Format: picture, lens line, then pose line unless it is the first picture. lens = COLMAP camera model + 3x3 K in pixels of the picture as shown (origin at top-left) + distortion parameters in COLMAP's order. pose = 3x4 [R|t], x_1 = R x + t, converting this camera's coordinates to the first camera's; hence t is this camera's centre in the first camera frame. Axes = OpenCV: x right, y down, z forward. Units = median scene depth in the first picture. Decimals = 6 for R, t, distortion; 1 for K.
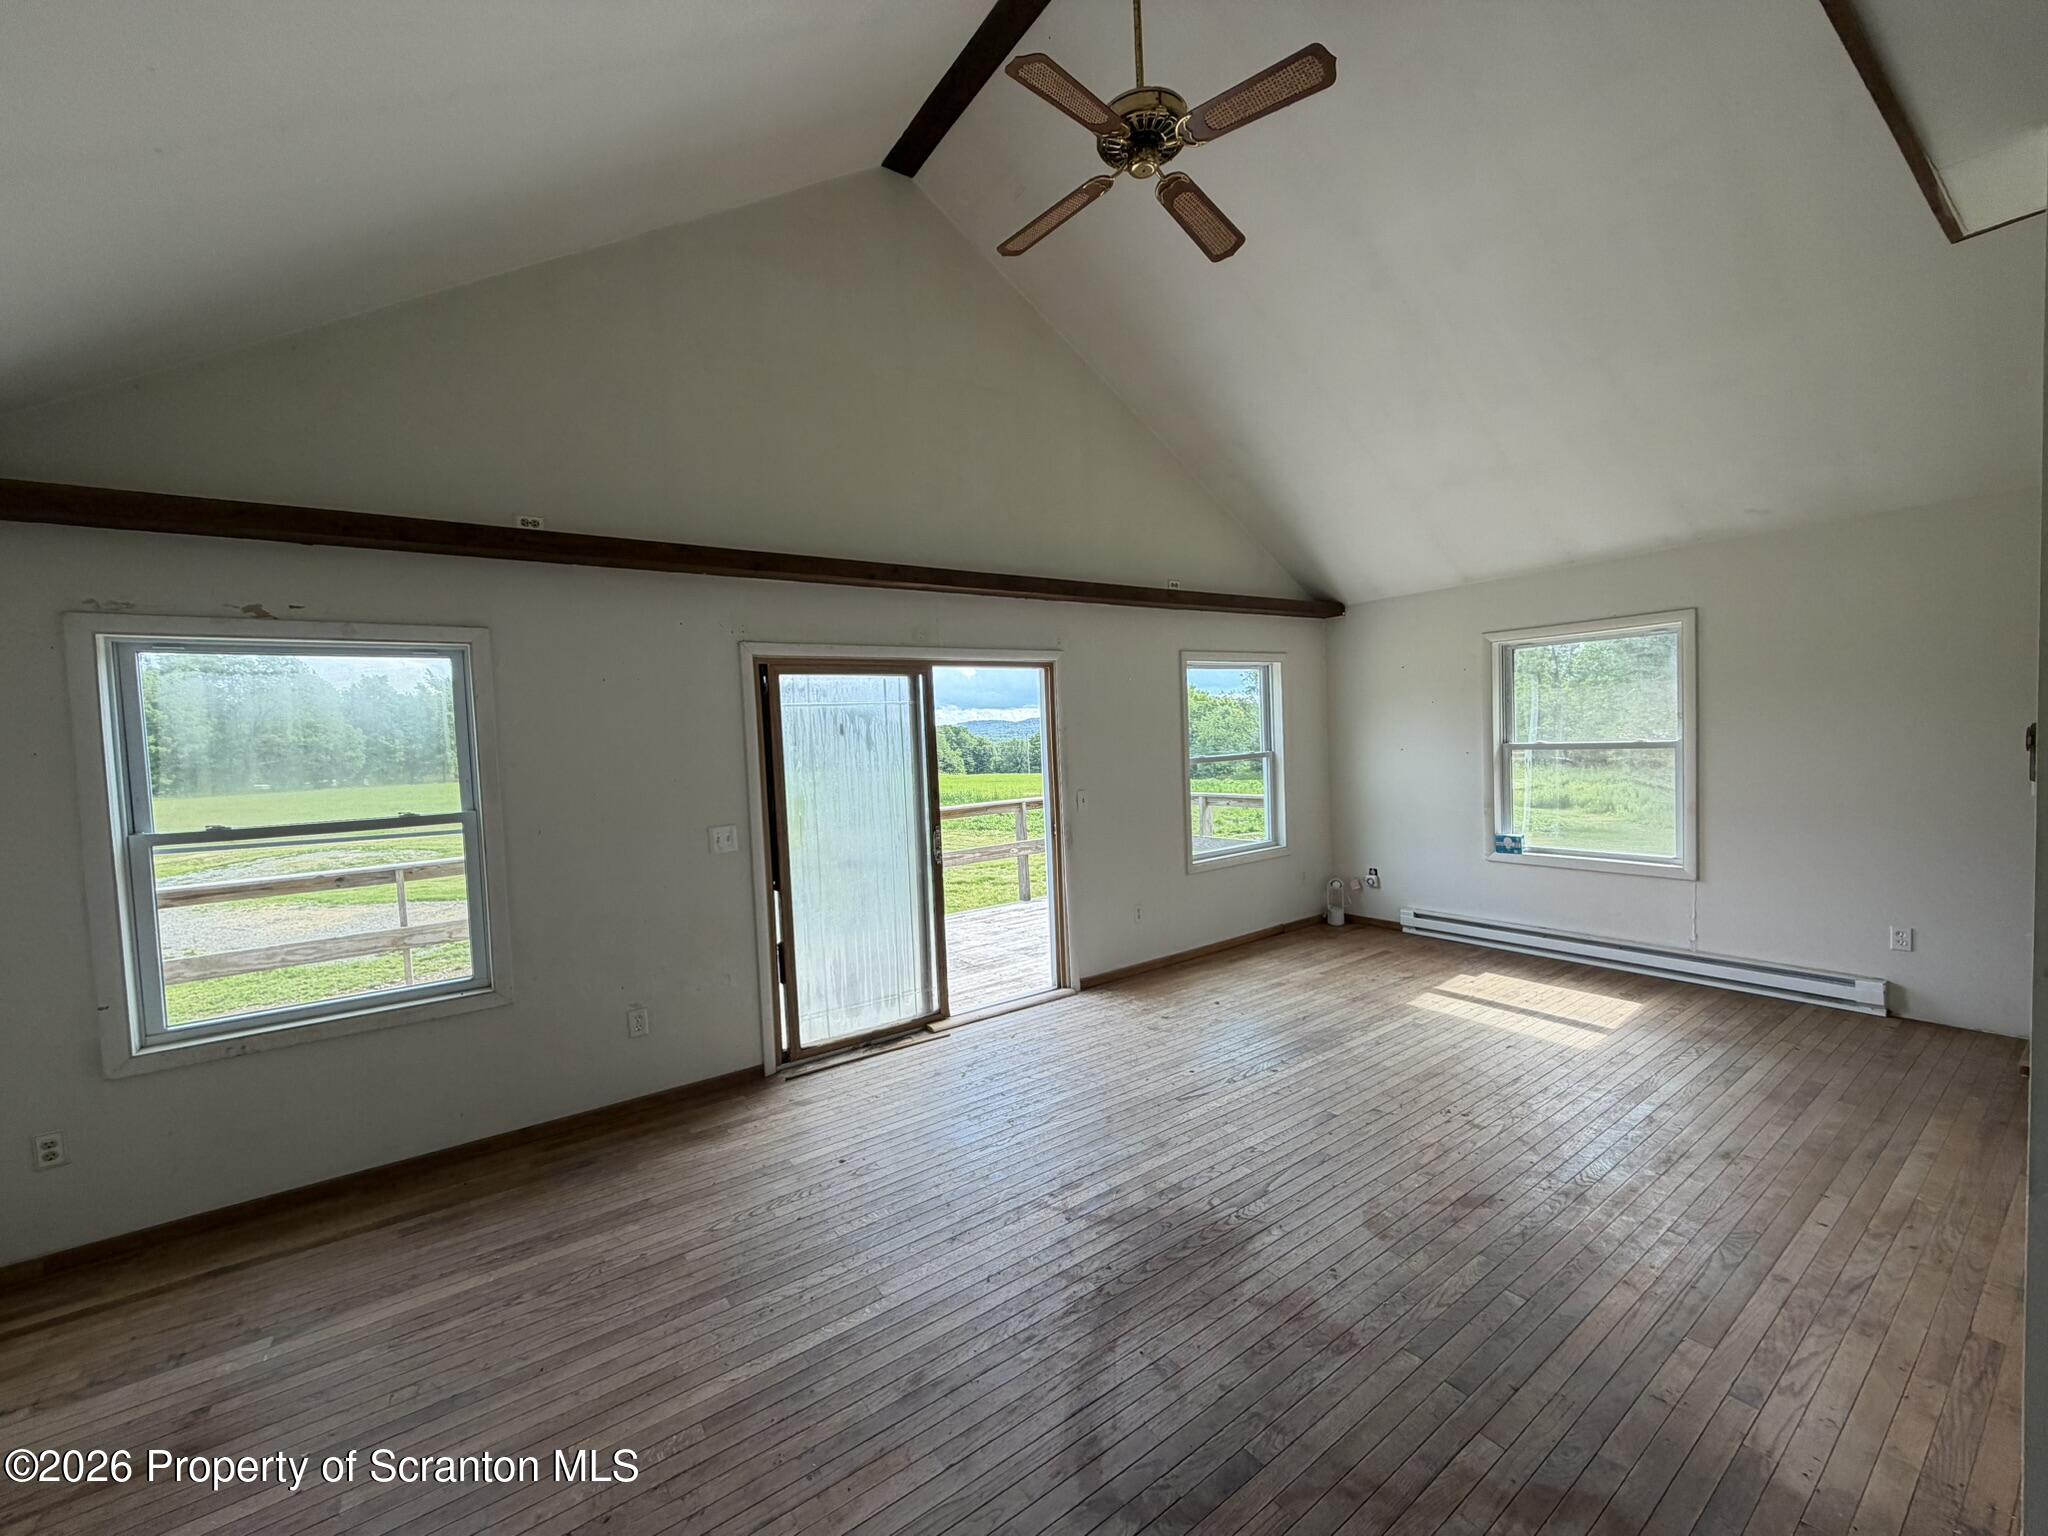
lens RADIAL K [[818.9, 0, 1018.7], [0, 818.9, 771.3], [0, 0, 1]] dist [-0.000550, 0.000715]
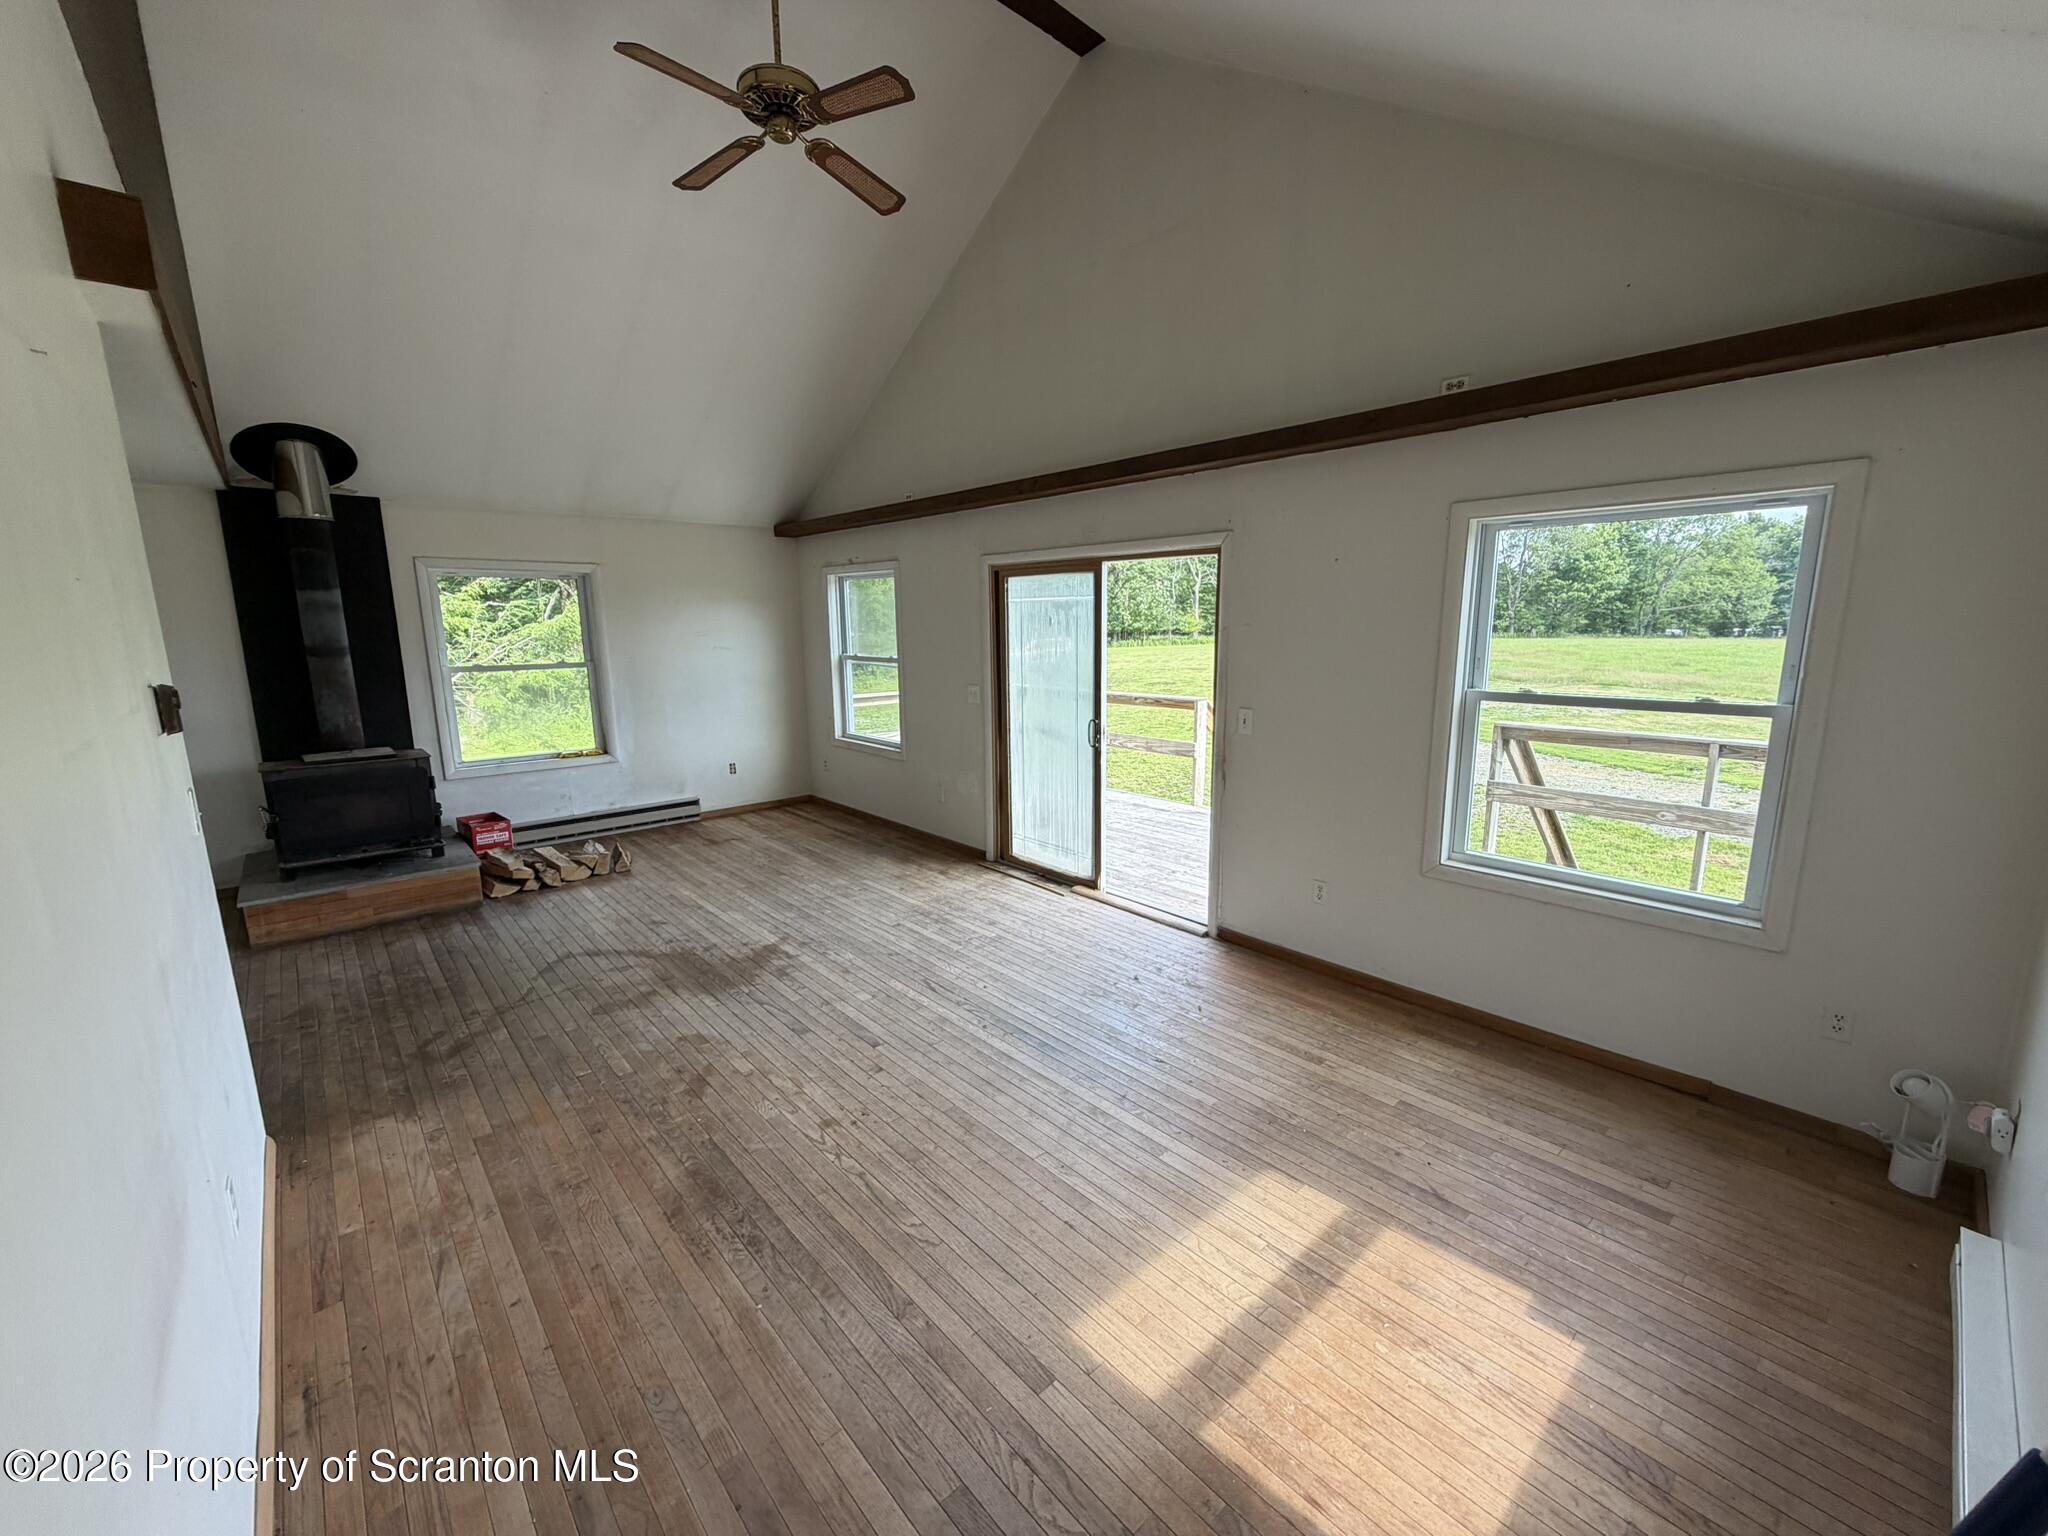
lens RADIAL K [[818.9, 0, 1020.6], [0, 818.9, 776.9], [0, 0, 1]] dist [-0.000550, 0.000715]
pose [[0.111427, 0.230951, -0.966564, 1.268572], [-0.041129, 0.972859, 0.227714, -0.128400], [0.992921, 0.014381, 0.117902, 1.036889]]
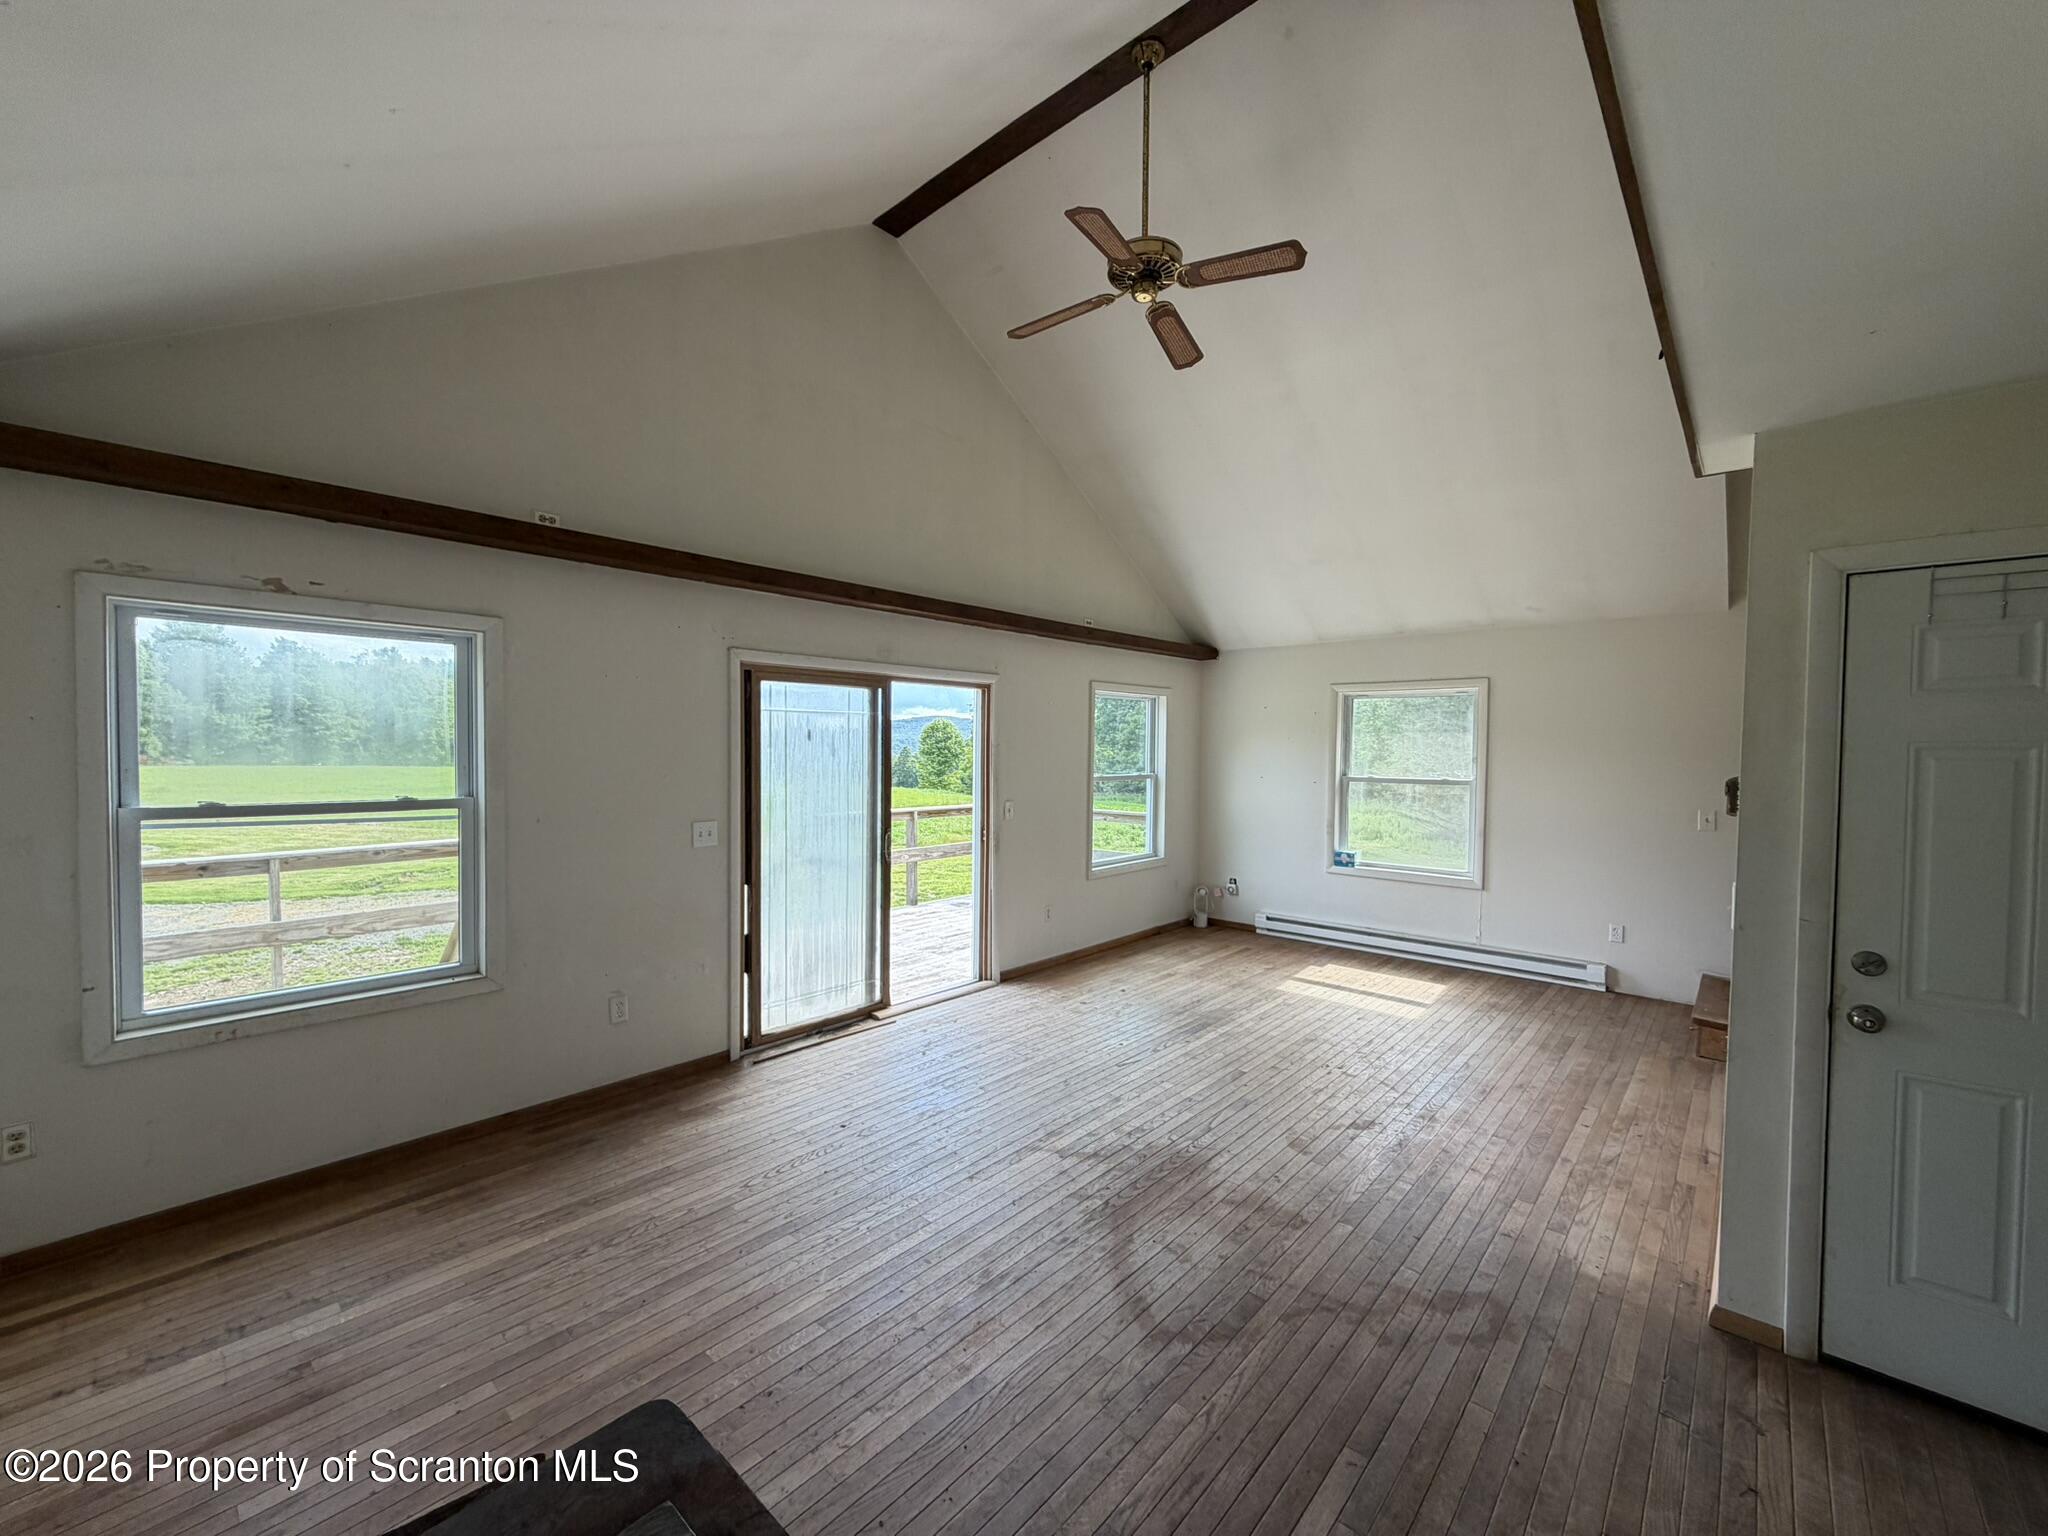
lens RADIAL K [[818.9, 0, 1020.0], [0, 818.9, 770.9], [0, 0, 1]] dist [-0.000550, 0.000715]
pose [[0.974910, 0.046068, 0.217778, -0.227038], [-0.042139, 0.998855, -0.022653, 0.010510], [-0.218573, 0.012908, 0.975735, -0.128459]]
